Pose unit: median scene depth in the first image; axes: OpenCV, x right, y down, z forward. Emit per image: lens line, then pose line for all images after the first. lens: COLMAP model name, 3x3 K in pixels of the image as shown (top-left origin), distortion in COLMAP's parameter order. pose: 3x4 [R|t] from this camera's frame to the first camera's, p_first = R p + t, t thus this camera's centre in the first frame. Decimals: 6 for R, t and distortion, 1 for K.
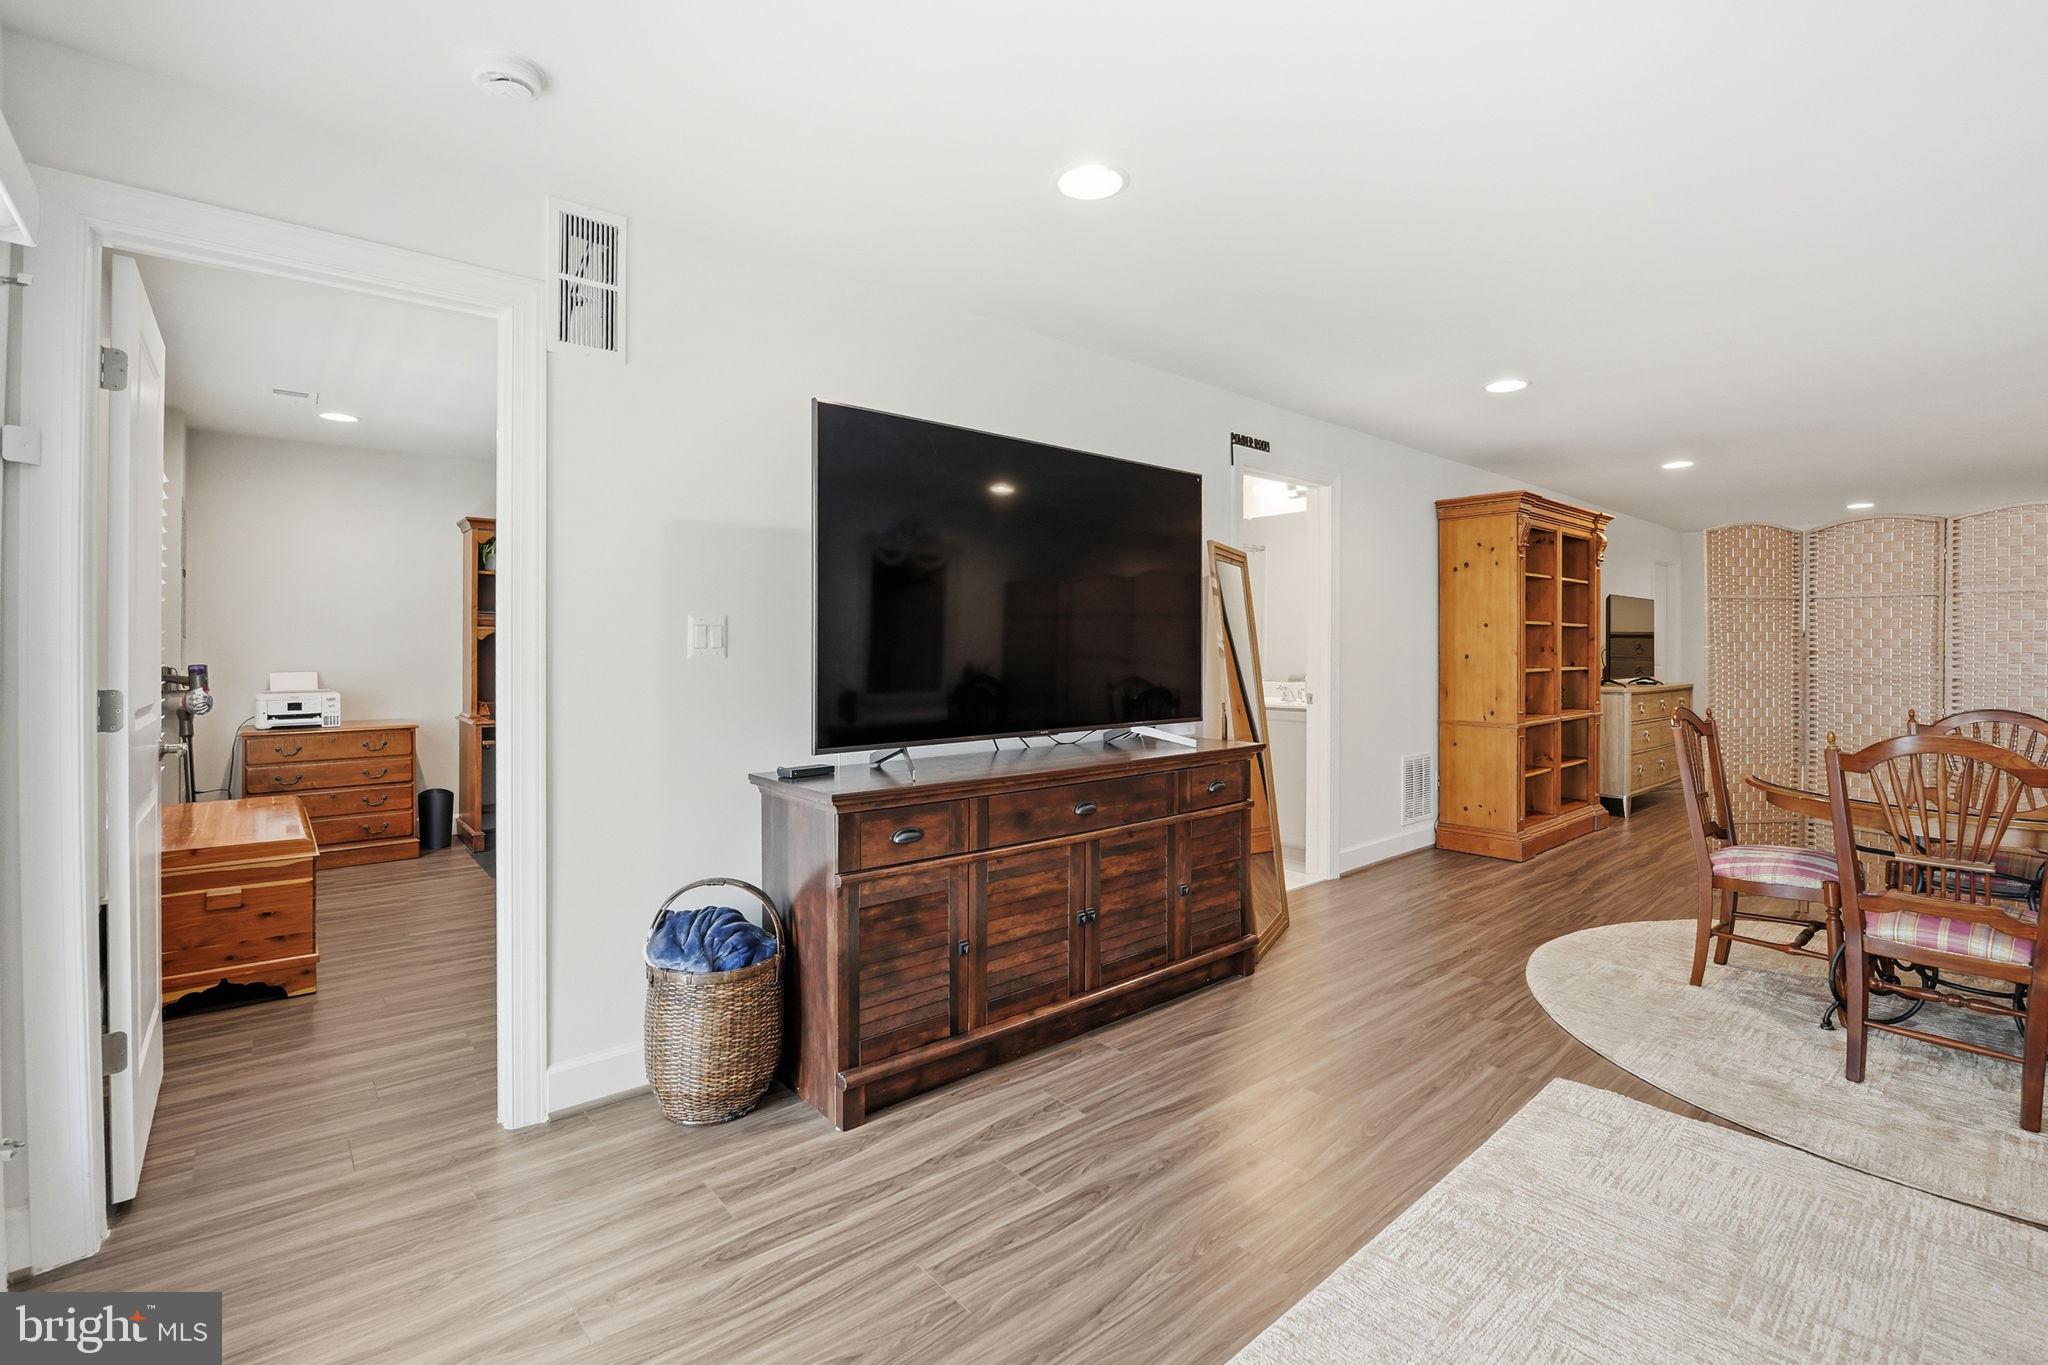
lens RADIAL K [[850.5, 0, 1012.5], [0, 850.5, 666.5], [0, 0, 1]] dist [-0.026356, 0.000392]
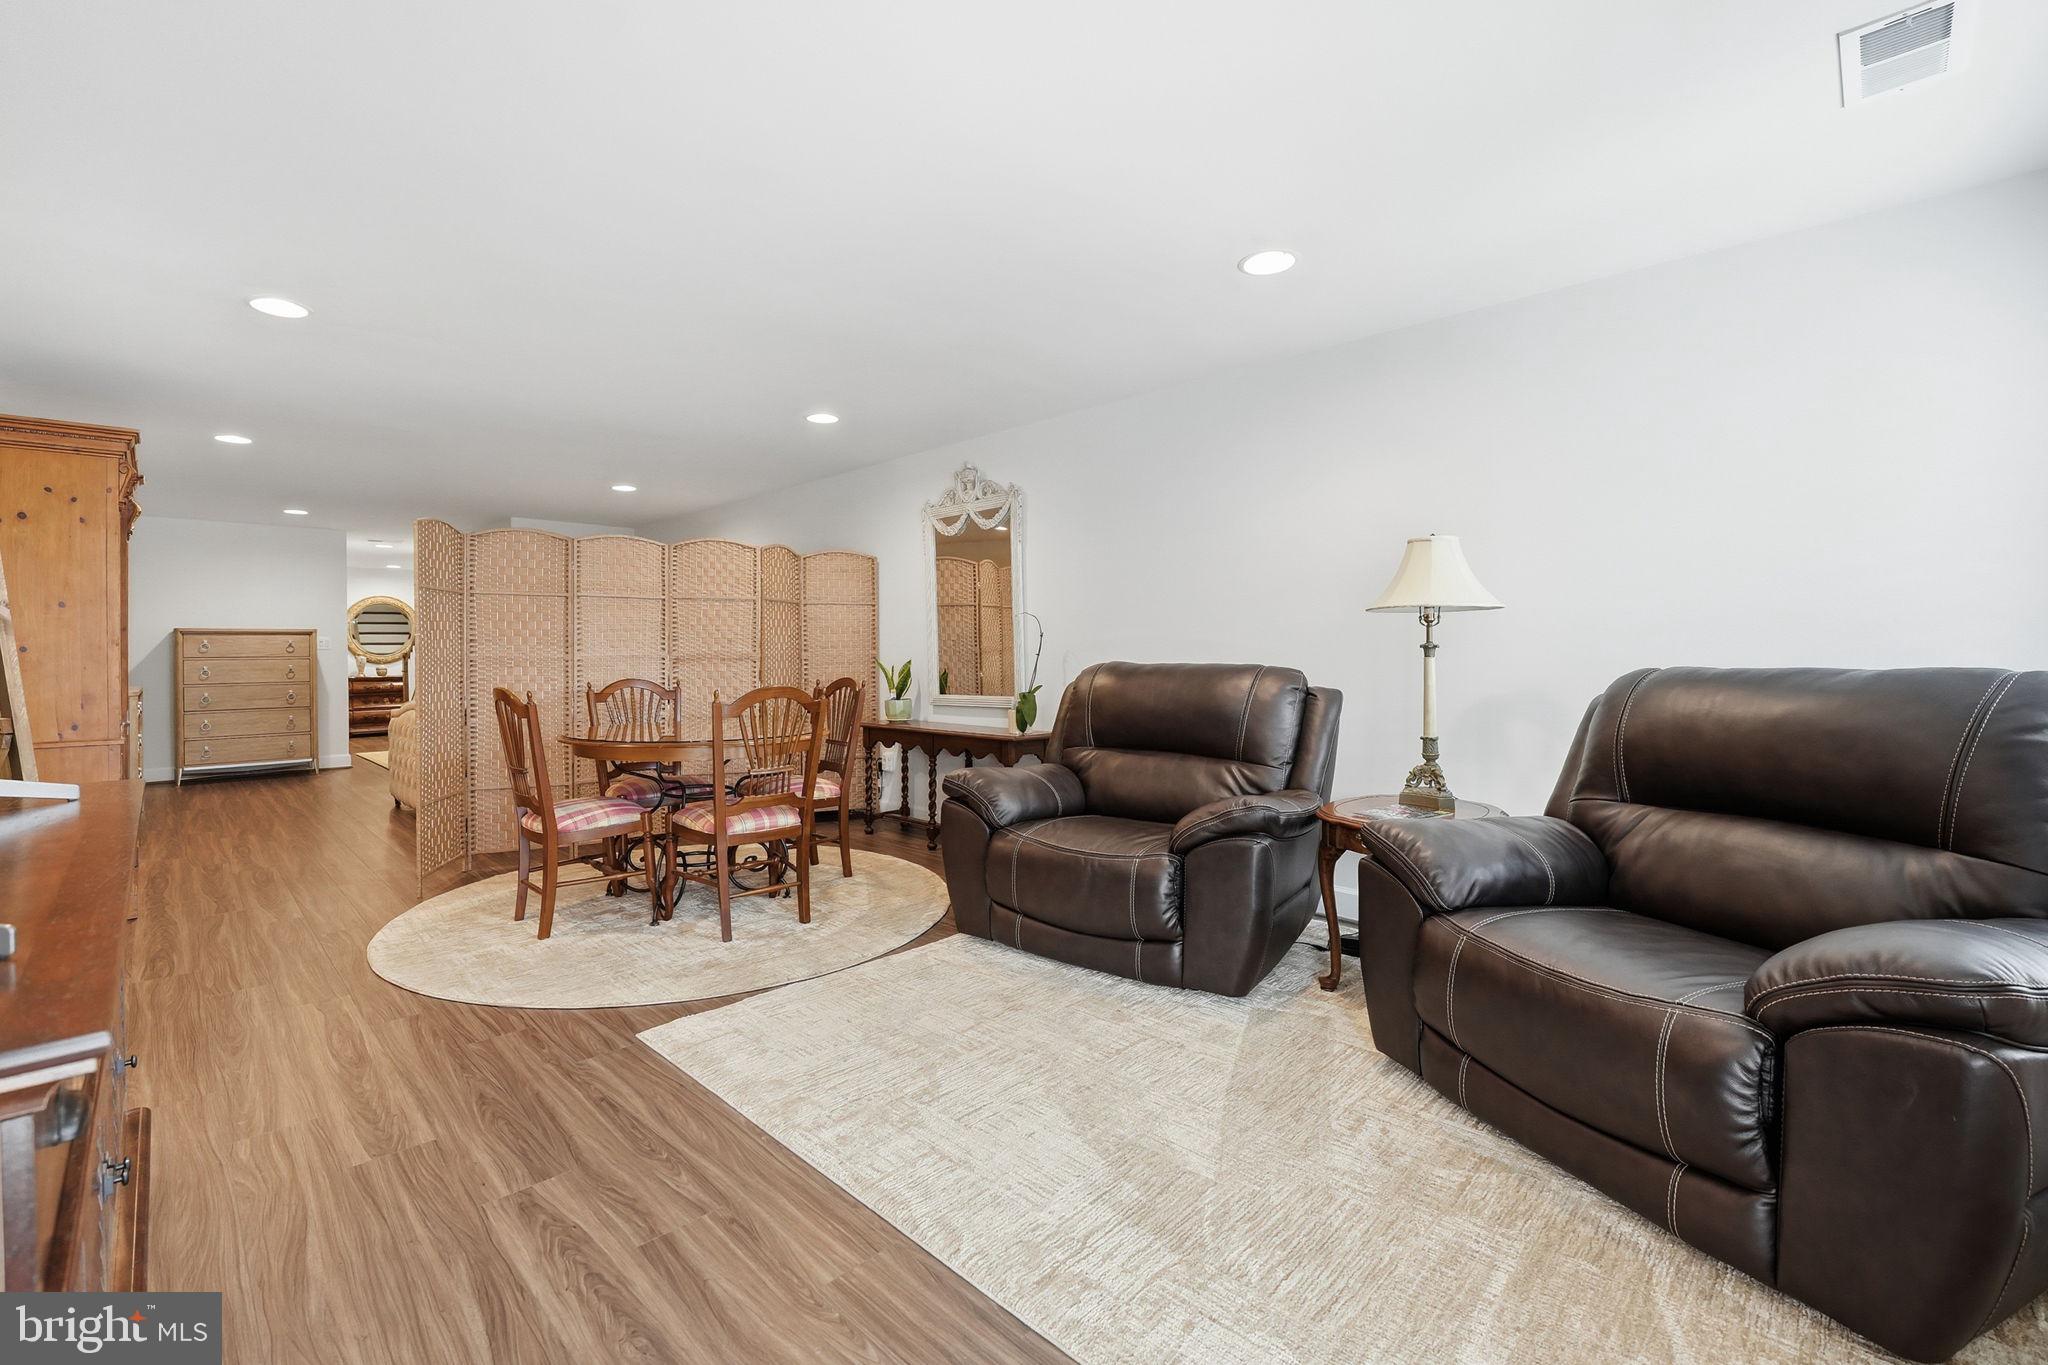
lens RADIAL K [[850.5, 0, 1012.5], [0, 850.5, 666.5], [0, 0, 1]] dist [-0.026356, 0.000392]
pose [[-0.043015, -0.022414, 0.998823, -0.343083], [0.026069, 0.999383, 0.023549, 0.016244], [-0.998734, 0.027051, -0.042404, 0.471264]]
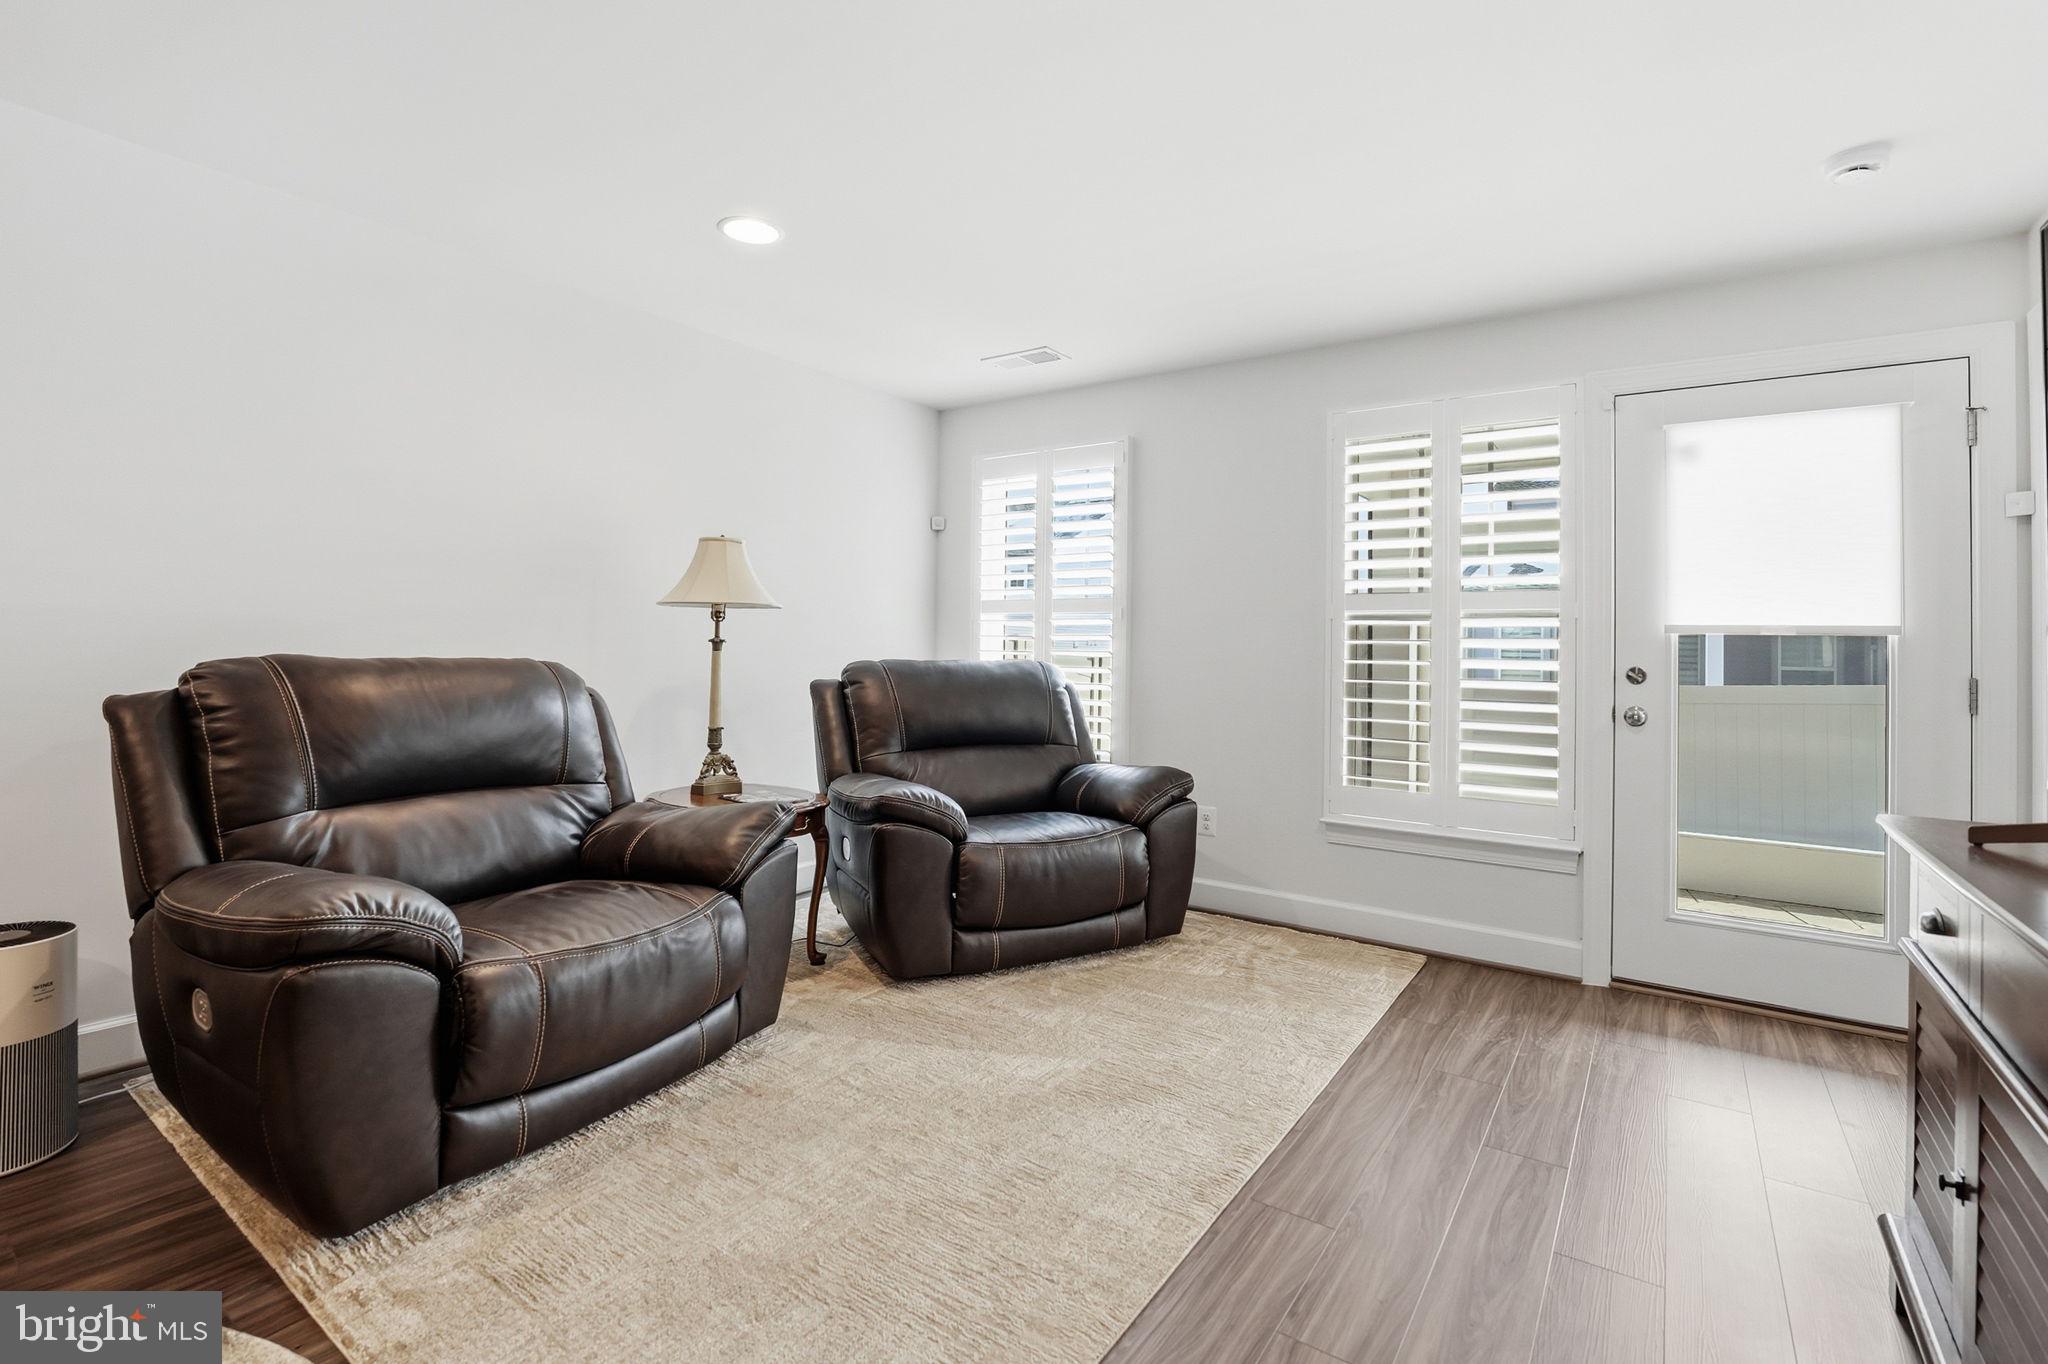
lens RADIAL K [[914.0, 0, 1024.0], [0, 914.0, 642.7], [0, 0, 1]] dist [-0.021132, -0.000338]
pose [[-0.979398, -0.022639, -0.200667, 0.454105], [-0.024310, 0.999687, 0.005864, 0.015124], [0.200472, 0.010621, -0.979642, 1.093544]]
